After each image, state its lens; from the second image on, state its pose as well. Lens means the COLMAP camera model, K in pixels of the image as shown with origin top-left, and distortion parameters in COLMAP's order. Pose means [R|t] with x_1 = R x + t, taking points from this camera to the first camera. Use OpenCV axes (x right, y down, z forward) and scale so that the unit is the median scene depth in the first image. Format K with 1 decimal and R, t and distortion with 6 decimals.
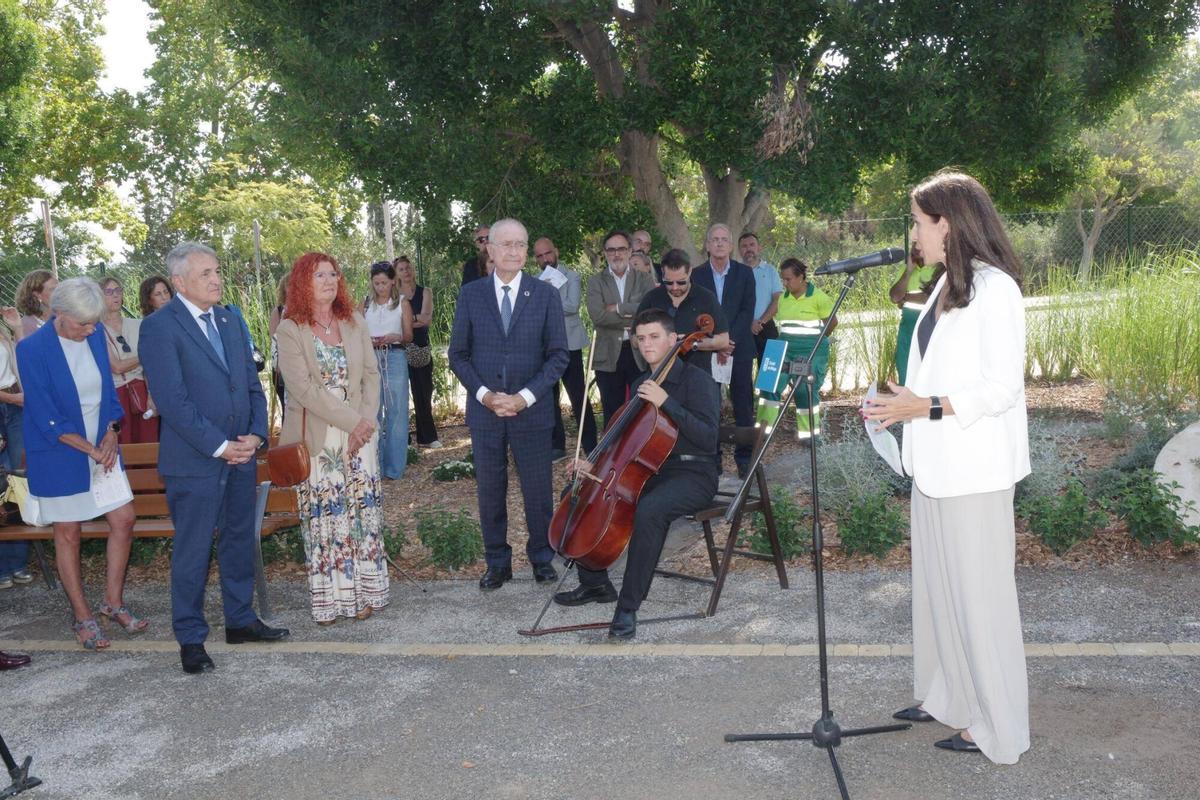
lens RADIAL K [[1088.5, 0, 593.6], [0, 1088.5, 408.4], [0, 0, 1]] dist [-0.046258, 0.000000]
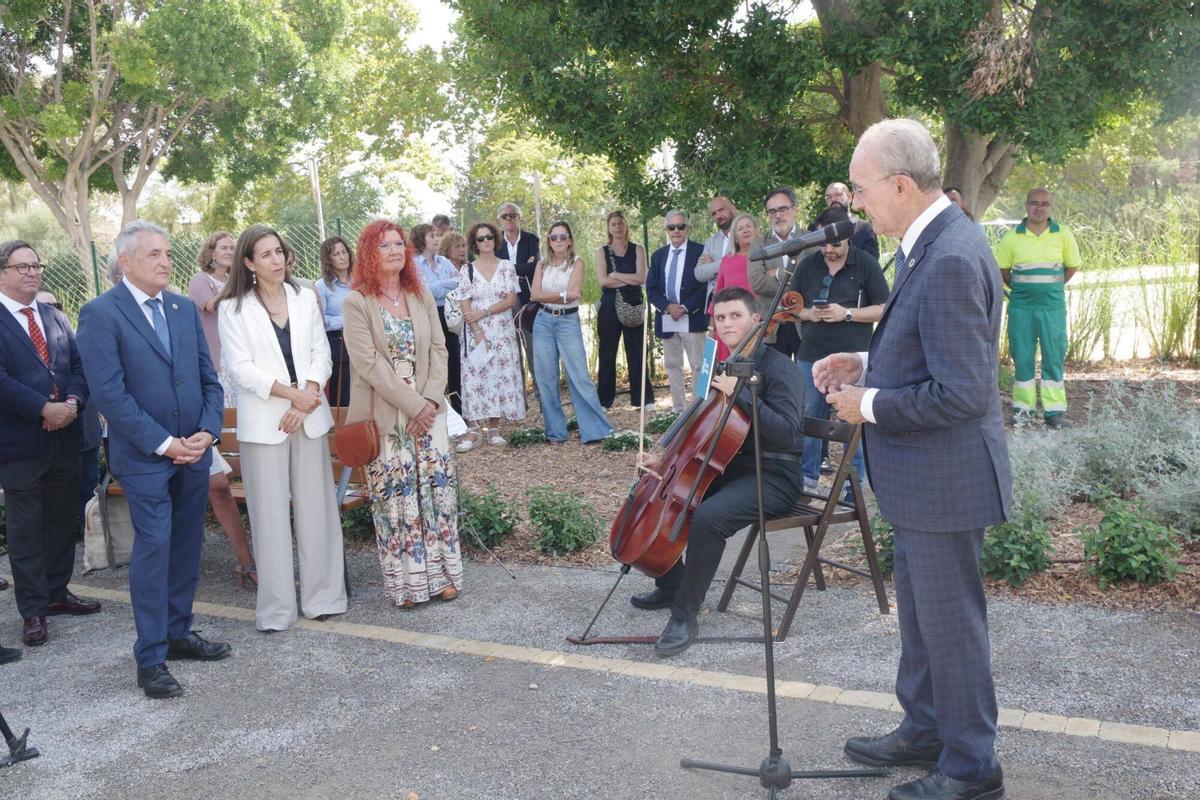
lens RADIAL K [[1088.5, 0, 604.0], [0, 1088.5, 415.4], [0, 0, 1]] dist [-0.046258, 0.000000]
pose [[0.962684, 0.042581, -0.267258, 0.180906], [-0.027664, 0.997855, 0.059333, -0.033865], [0.269211, -0.049726, 0.961797, 0.123371]]
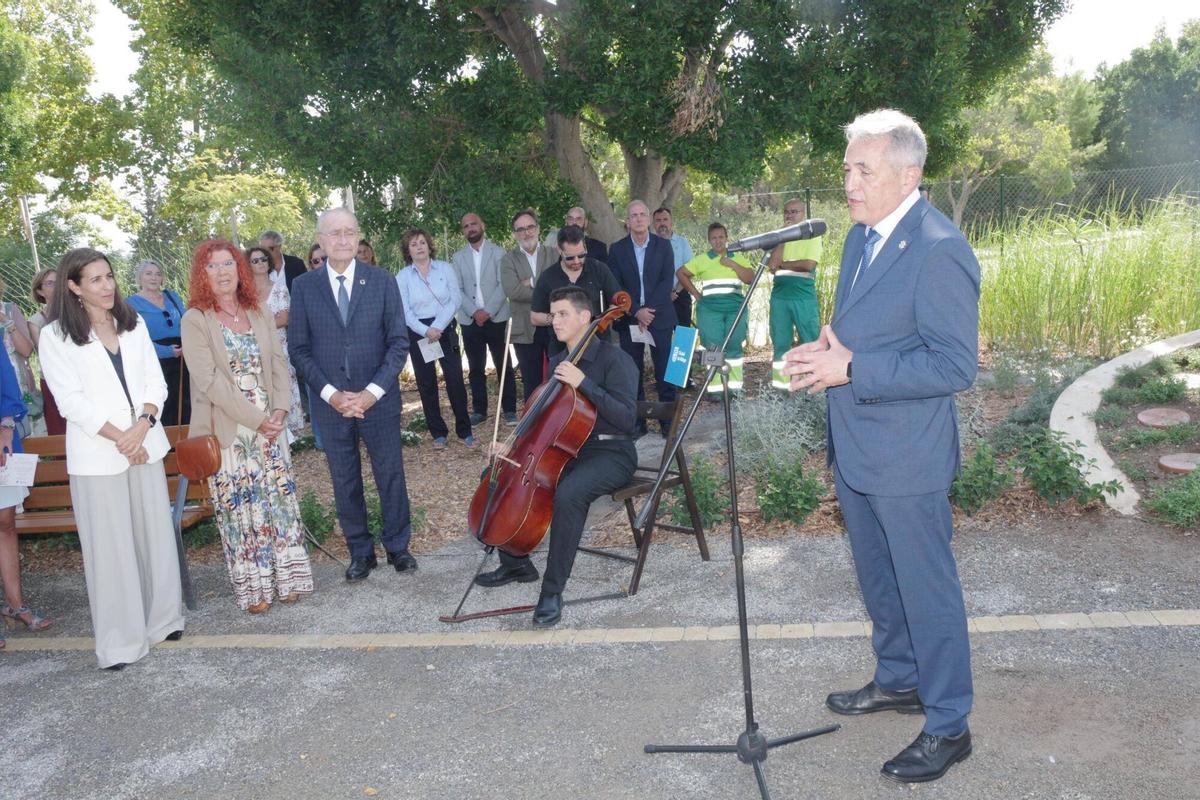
lens RADIAL K [[930.5, 0, 592.8], [0, 930.5, 401.5], [0, 0, 1]] dist [-0.099249, 0.076469]
pose [[0.998081, -0.035002, 0.051090, 0.031268], [0.032713, 0.998452, 0.044981, -0.023413], [-0.052585, -0.043224, 0.997681, 0.148956]]
